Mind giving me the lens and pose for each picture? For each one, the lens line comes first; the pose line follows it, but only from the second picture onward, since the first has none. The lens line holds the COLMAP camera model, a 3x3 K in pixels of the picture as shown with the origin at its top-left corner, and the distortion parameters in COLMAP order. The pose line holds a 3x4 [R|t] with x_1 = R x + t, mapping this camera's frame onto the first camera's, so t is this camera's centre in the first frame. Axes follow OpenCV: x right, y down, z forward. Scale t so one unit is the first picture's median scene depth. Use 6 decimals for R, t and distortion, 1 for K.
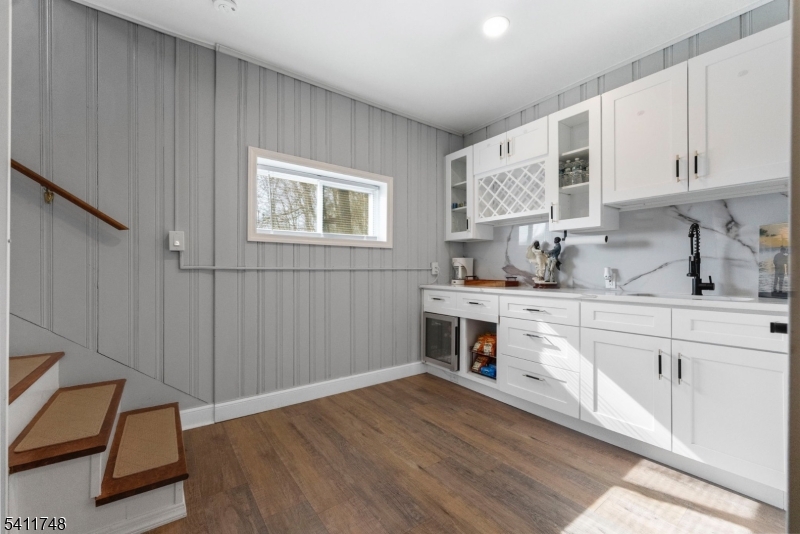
lens RADIAL K [[325.2, 0, 403.9], [0, 325.2, 268.9], [0, 0, 1]] dist [-0.000784, 0.000055]
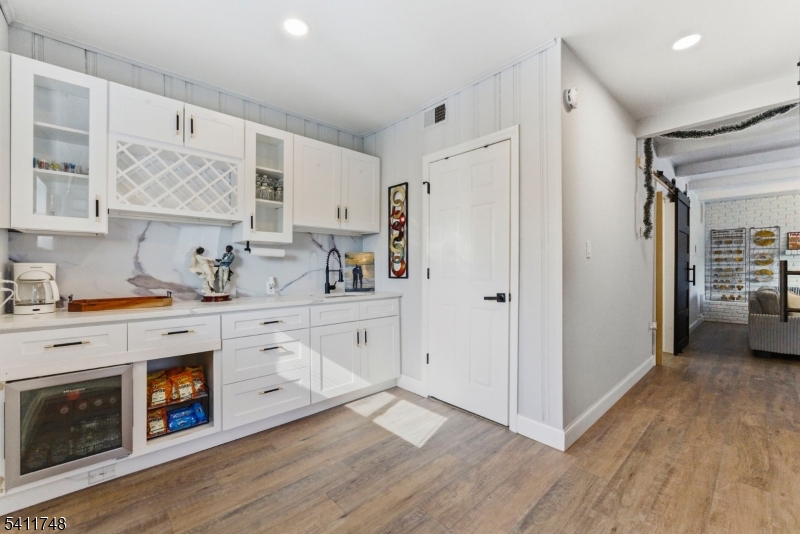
lens RADIAL K [[325.2, 0, 403.9], [0, 325.2, 268.9], [0, 0, 1]] dist [-0.000784, 0.000055]
pose [[-0.097064, -0.004450, 0.995268, -0.615933], [0.000963, 0.999989, 0.004565, -0.039385], [-0.995278, 0.001401, -0.097058, 0.689699]]
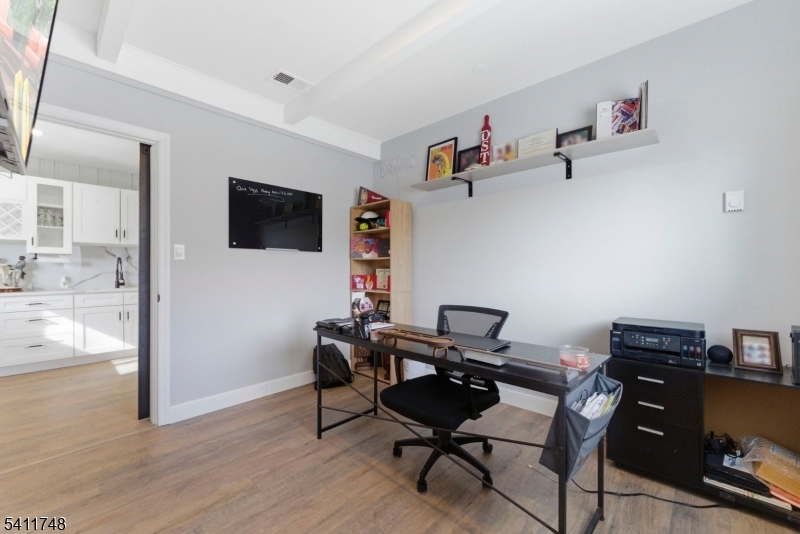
lens RADIAL K [[326.3, 0, 398.4], [0, 326.3, 269.5], [0, 0, 1]] dist [-0.000082, 0.000028]
pose [[-0.171458, 0.015882, 0.985063, -1.476114], [0.013426, 0.999815, -0.013783, 0.007243], [-0.985100, 0.010862, -0.171640, -0.478531]]
